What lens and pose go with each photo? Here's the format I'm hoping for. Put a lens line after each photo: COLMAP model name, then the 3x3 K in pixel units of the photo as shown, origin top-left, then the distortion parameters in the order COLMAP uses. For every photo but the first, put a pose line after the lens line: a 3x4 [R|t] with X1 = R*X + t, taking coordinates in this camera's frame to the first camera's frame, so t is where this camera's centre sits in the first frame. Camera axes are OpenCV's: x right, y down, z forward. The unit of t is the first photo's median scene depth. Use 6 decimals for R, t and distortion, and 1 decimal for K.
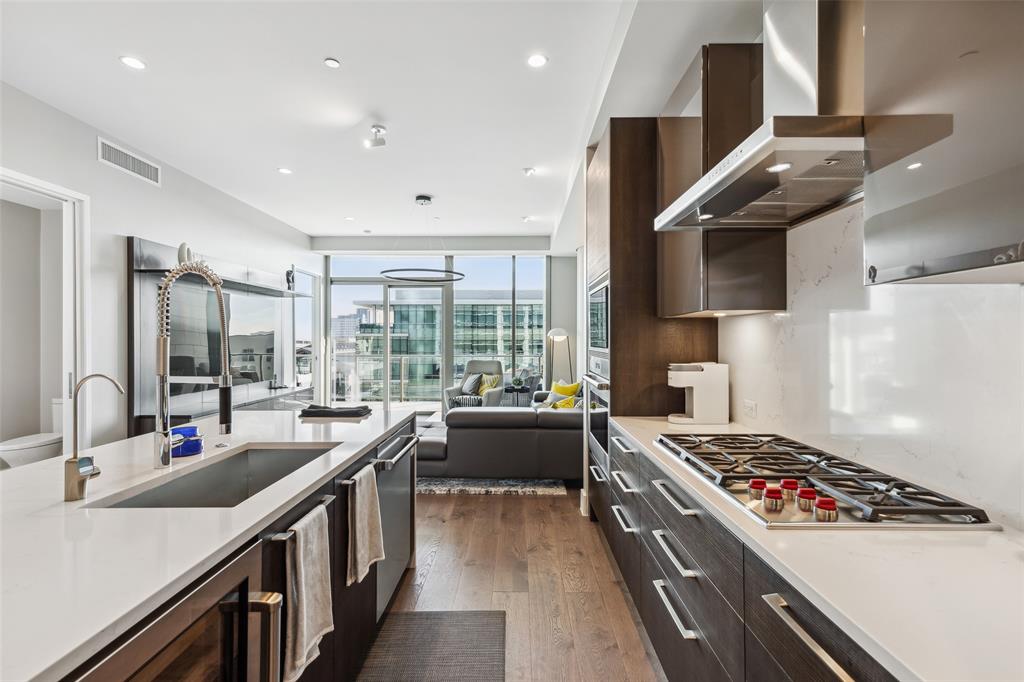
lens RADIAL K [[471.8, 0, 515.9], [0, 471.8, 339.3], [0, 0, 1]] dist [0.005193, 0.000329]
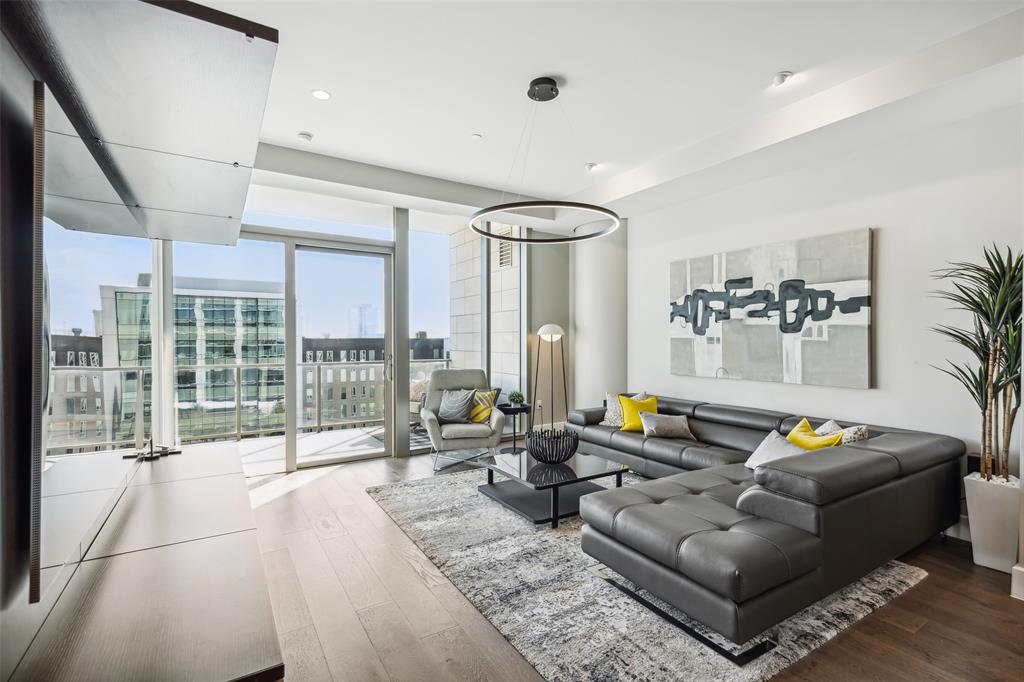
lens RADIAL K [[471.8, 0, 533.4], [0, 471.8, 344.9], [0, 0, 1]] dist [0.005193, 0.000329]
pose [[0.835403, -0.004005, 0.549623, -0.360219], [-0.001863, 0.999947, 0.010118, 0.001114], [-0.549634, -0.009477, 0.835352, 0.376896]]
